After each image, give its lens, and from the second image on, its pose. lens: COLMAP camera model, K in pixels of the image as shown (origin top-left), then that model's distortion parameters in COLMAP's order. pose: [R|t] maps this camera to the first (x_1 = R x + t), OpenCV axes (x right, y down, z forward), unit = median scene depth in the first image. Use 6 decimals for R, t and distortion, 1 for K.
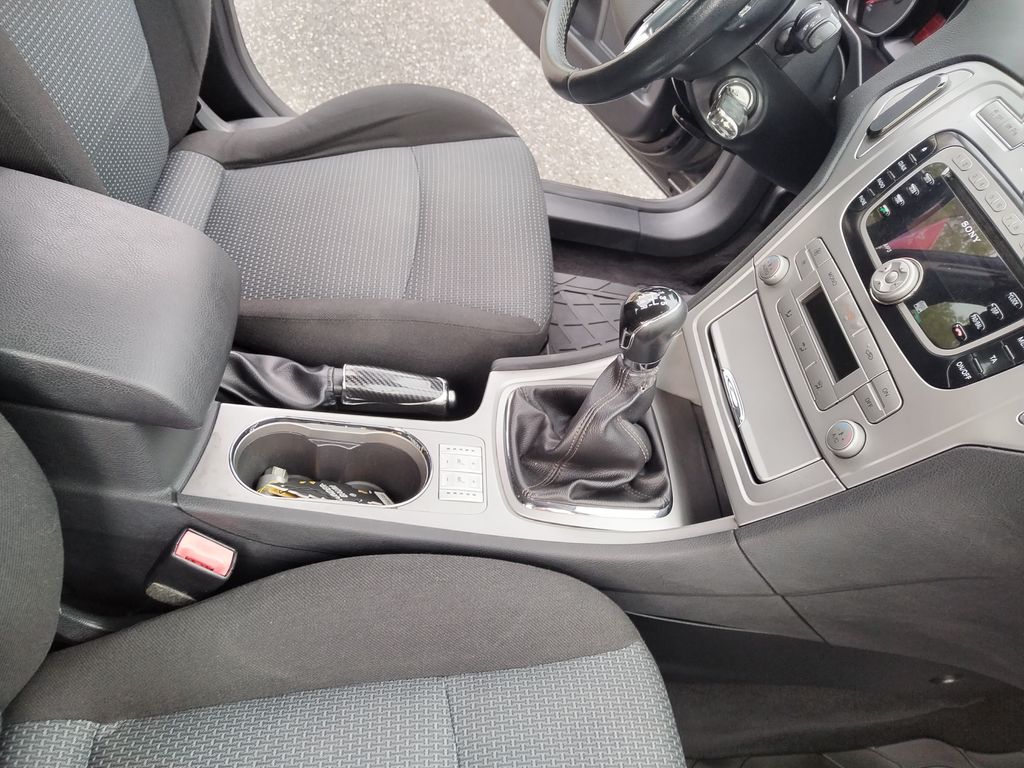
lens RADIAL K [[766.5, 0, 506.7], [0, 766.5, 383.9], [0, 0, 1]] dist [0.031295, -0.038386]
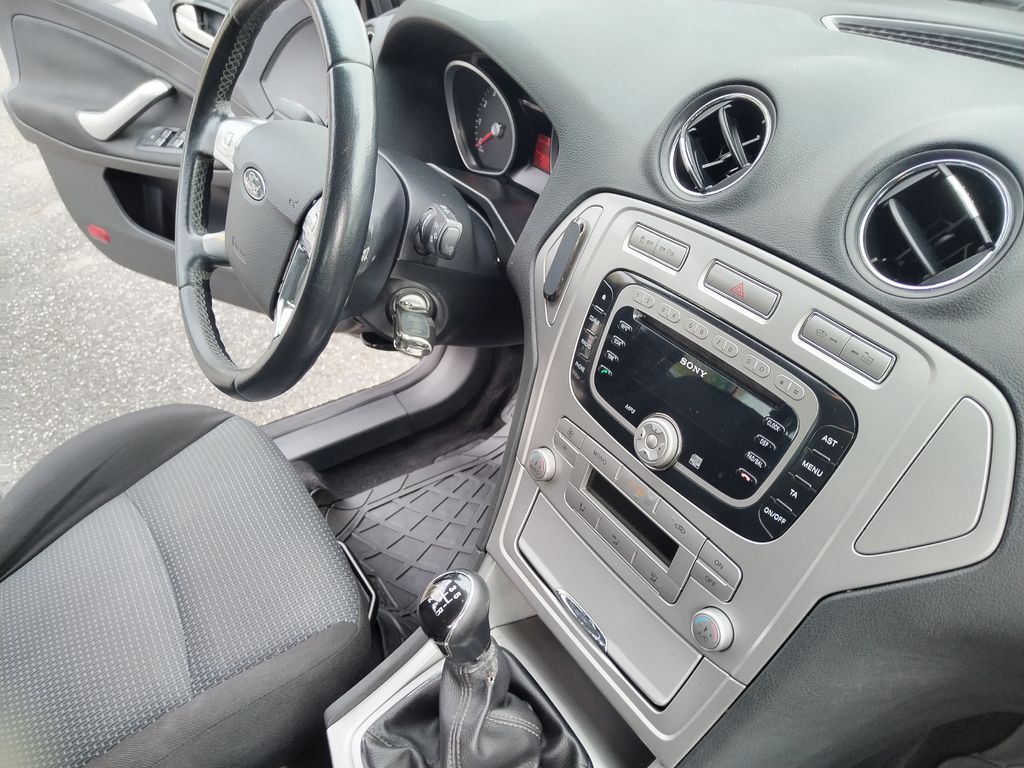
lens RADIAL K [[758.4, 0, 503.8], [0, 758.4, 382.0], [0, 0, 1]] dist [0.036589, -0.033702]
pose [[0.833266, -0.502346, 0.230902, 0.150615], [0.530815, 0.843700, -0.080035, -0.182967], [-0.154607, 0.189257, 0.969680, 0.117332]]
